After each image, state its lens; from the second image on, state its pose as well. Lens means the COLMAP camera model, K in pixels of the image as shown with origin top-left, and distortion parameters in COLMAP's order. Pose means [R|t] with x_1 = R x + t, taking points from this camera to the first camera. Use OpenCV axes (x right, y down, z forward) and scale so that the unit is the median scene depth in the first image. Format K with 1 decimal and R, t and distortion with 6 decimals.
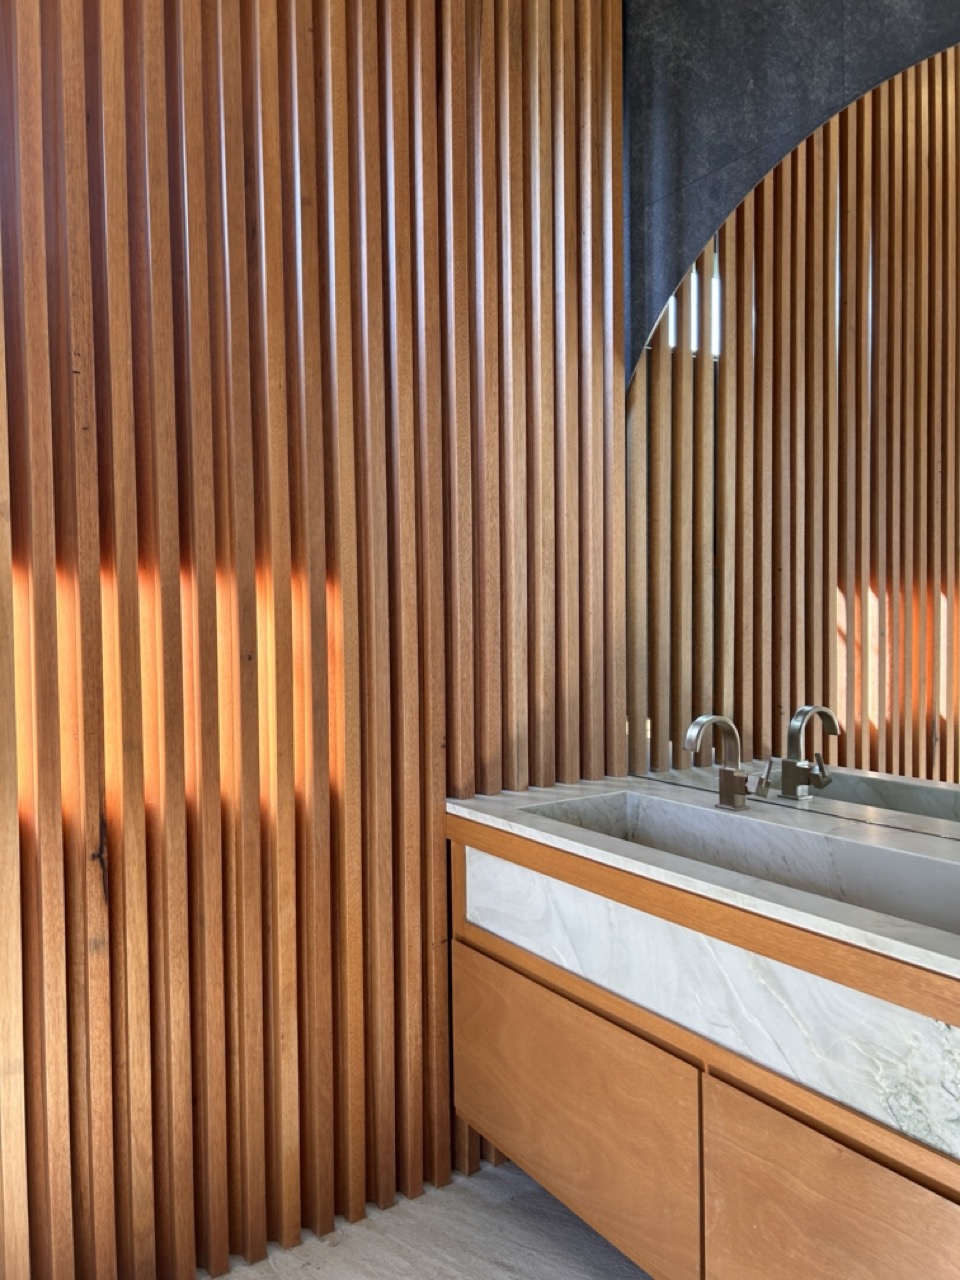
lens RADIAL K [[972.9, 0, 482.4], [0, 972.9, 648.3], [0, 0, 1]] dist [0.067567, -0.066130]
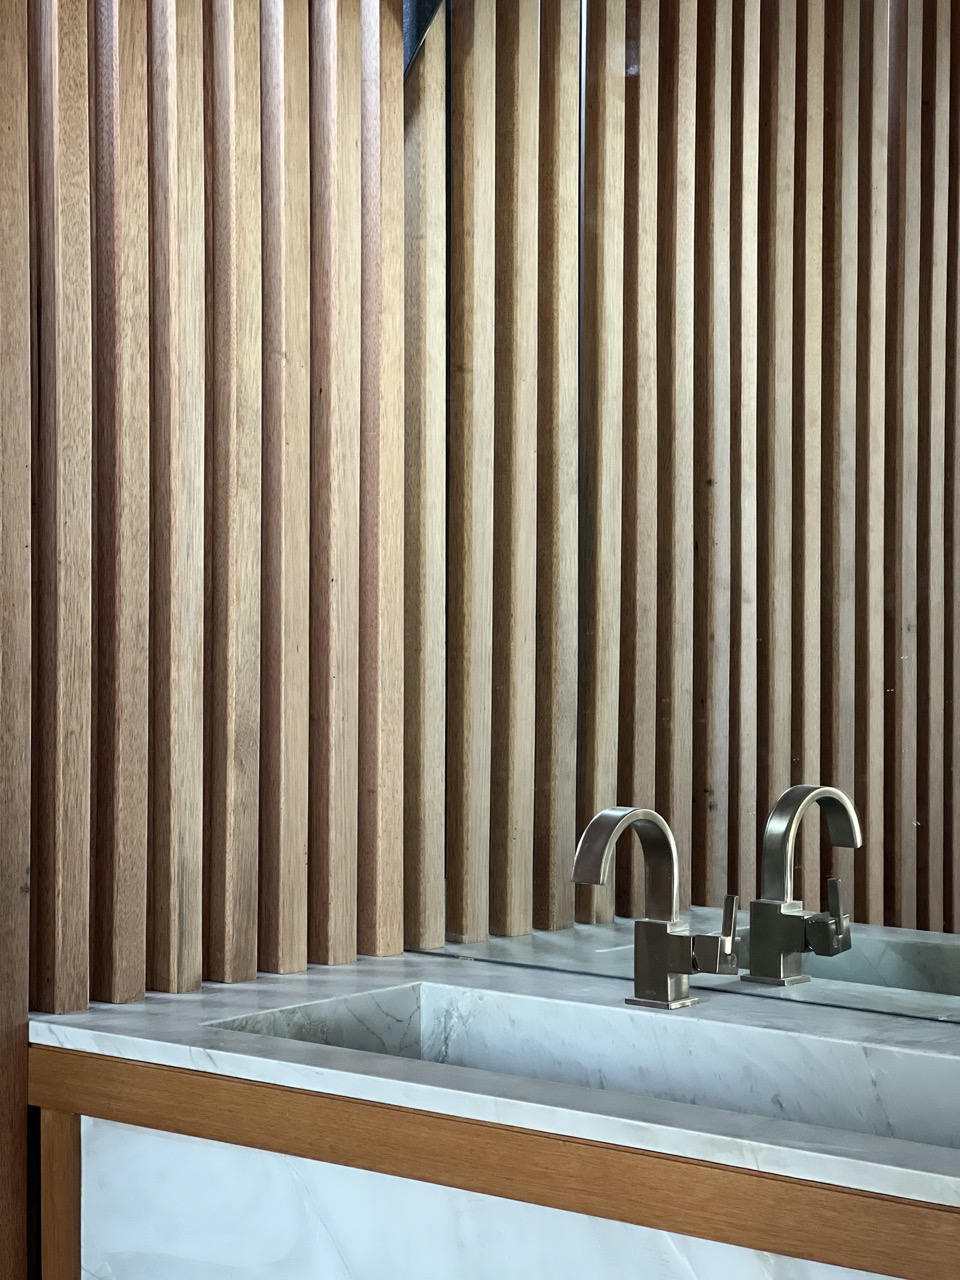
lens RADIAL K [[2840.5, 0, 480.0], [0, 2840.5, 640.0], [0, 0, 1]] dist [0.019546, -0.155427]
pose [[0.960102, -0.001723, 0.279645, -0.194854], [0.004562, 0.999944, -0.009500, 0.003342], [-0.279613, 0.010396, 0.960056, -0.257873]]
